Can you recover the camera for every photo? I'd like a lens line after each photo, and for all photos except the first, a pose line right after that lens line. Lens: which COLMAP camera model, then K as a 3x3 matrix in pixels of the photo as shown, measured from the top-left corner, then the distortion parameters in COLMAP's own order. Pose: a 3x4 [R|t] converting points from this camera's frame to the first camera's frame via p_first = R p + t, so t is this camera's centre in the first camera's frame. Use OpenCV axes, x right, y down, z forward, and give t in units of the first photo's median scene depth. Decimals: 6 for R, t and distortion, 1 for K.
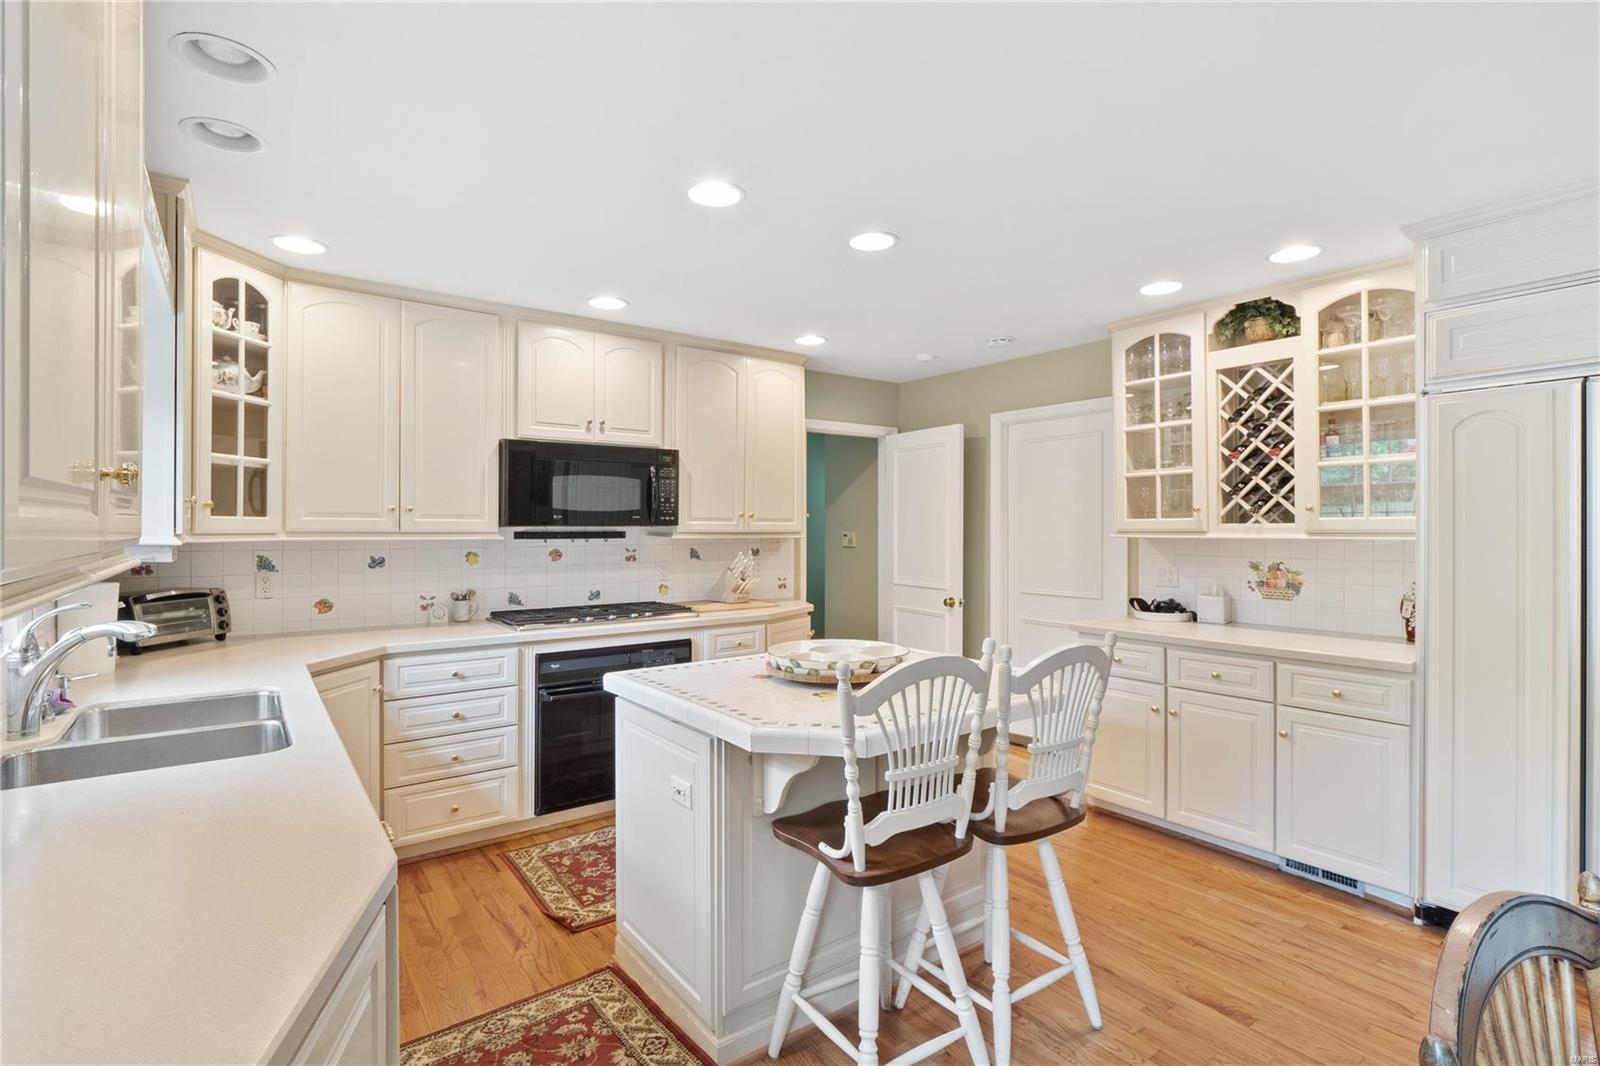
lens RADIAL K [[744.4, 0, 803.8], [0, 744.4, 529.8], [0, 0, 1]] dist [-0.013007, -0.000490]
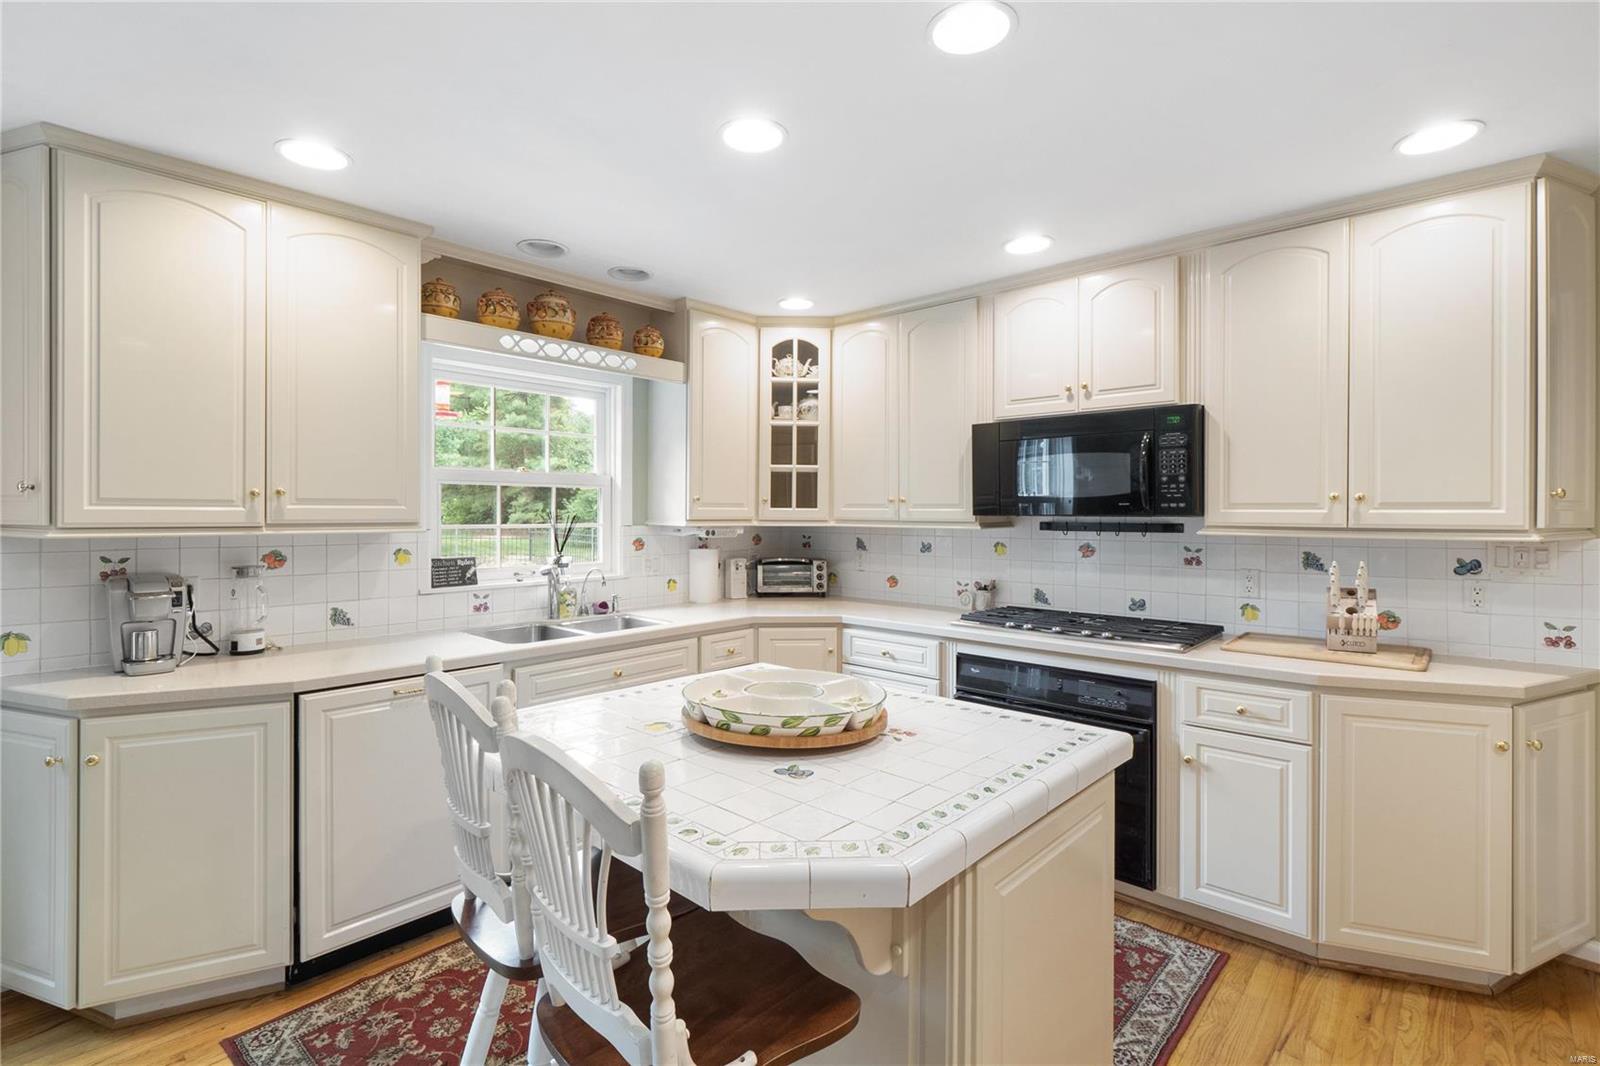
lens RADIAL K [[744.4, 0, 805.3], [0, 744.4, 518.4], [0, 0, 1]] dist [-0.013007, -0.000490]
pose [[0.174557, 0.003775, -0.984640, 0.389883], [-0.009260, 0.999955, 0.002193, -0.001040], [0.984604, 0.008735, 0.174584, 0.478740]]
